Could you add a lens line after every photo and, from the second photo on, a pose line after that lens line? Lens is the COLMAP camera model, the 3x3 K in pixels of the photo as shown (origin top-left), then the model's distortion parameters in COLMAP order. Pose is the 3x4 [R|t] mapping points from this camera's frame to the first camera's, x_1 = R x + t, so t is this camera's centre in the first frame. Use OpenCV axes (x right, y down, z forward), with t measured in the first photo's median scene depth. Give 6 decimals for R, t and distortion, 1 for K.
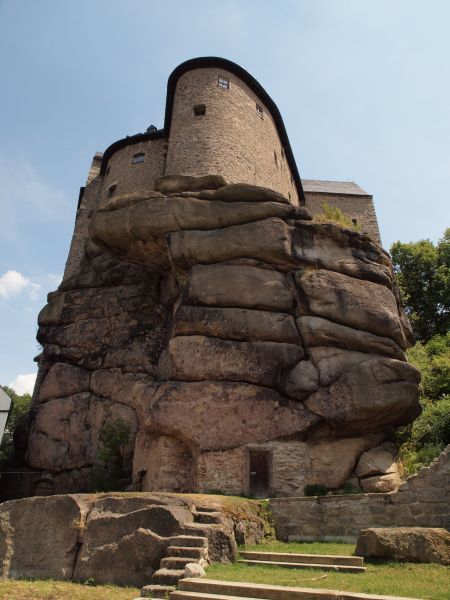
lens RADIAL K [[420.9, 0, 225.0], [0, 420.9, 300.0], [0, 0, 1]] dist [-0.129240, 0.105264]
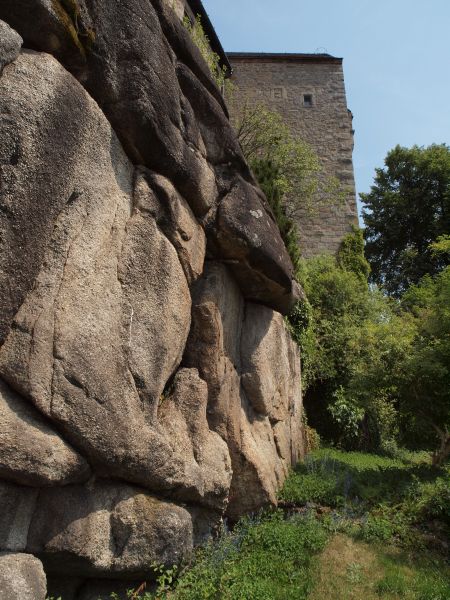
lens RADIAL K [[420.9, 0, 225.0], [0, 420.9, 300.0], [0, 0, 1]] dist [-0.129240, 0.105264]
pose [[0.996946, -0.003565, -0.078012, 0.226995], [0.012284, 0.993681, 0.111571, 0.041064], [0.077121, -0.112188, 0.990690, 0.333524]]
